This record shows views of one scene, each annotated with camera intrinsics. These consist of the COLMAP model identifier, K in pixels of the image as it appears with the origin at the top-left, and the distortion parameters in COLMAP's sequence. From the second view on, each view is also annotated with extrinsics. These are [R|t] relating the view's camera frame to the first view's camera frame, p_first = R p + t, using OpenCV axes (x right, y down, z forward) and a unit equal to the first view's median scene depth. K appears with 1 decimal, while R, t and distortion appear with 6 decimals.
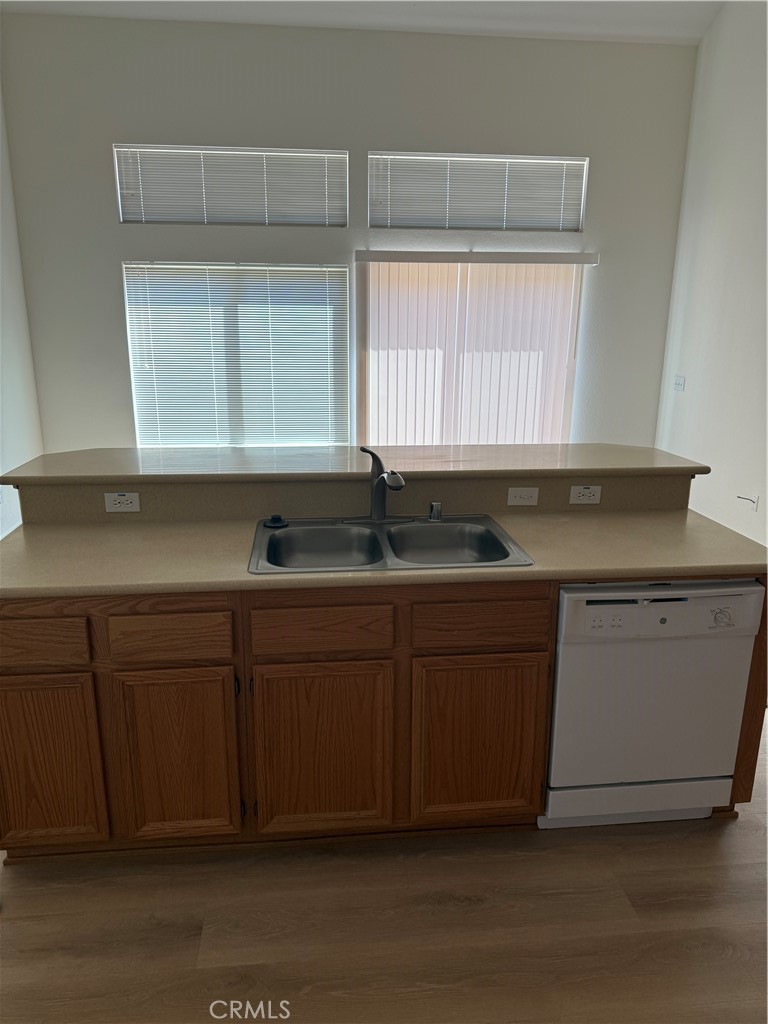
lens RADIAL K [[728.0, 0, 365.8], [0, 728.0, 511.5], [0, 0, 1]] dist [0.044833, -0.058492]
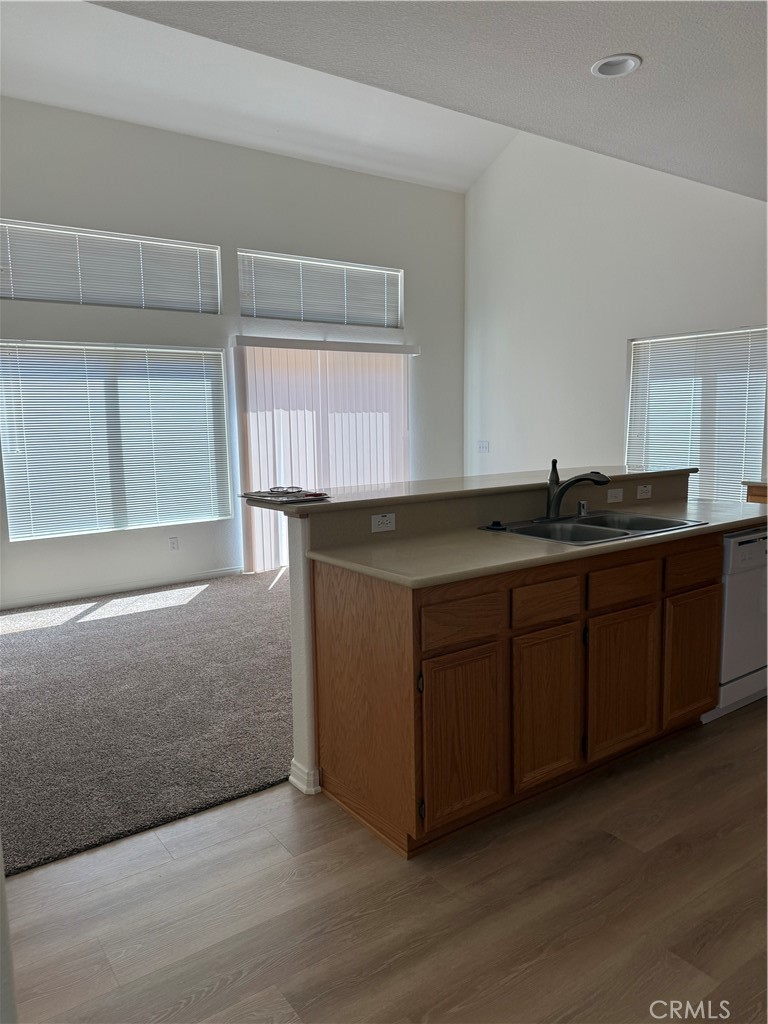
lens RADIAL K [[726.0, 0, 379.4], [0, 726.0, 511.8], [0, 0, 1]] dist [0.088305, -0.130384]
pose [[0.868422, -0.085958, 0.488318, -0.372885], [0.152088, 0.983562, -0.097338, 0.033474], [-0.471924, 0.158798, 0.867220, 0.011624]]
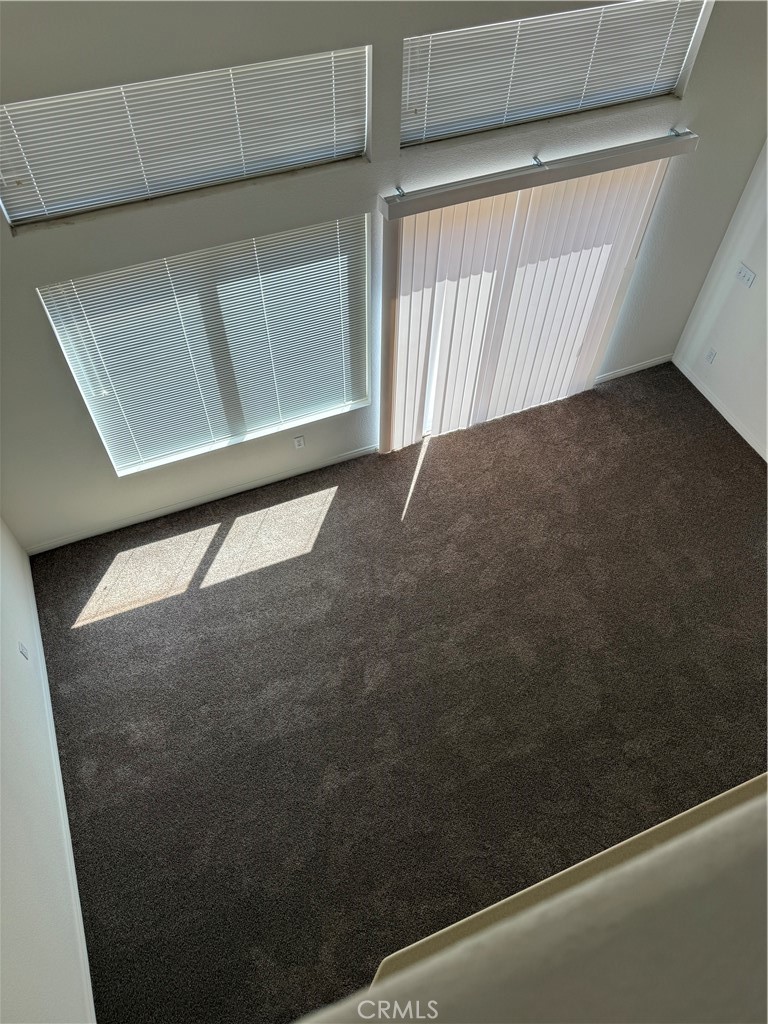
lens RADIAL K [[726.0, 0, 379.4], [0, 726.0, 511.8], [0, 0, 1]] dist [0.088305, -0.130384]
pose [[0.960271, -0.221409, 0.169877, -0.195692], [0.063155, 0.765345, 0.640514, -0.569897], [-0.271830, -0.604338, 0.748922, 0.325458]]
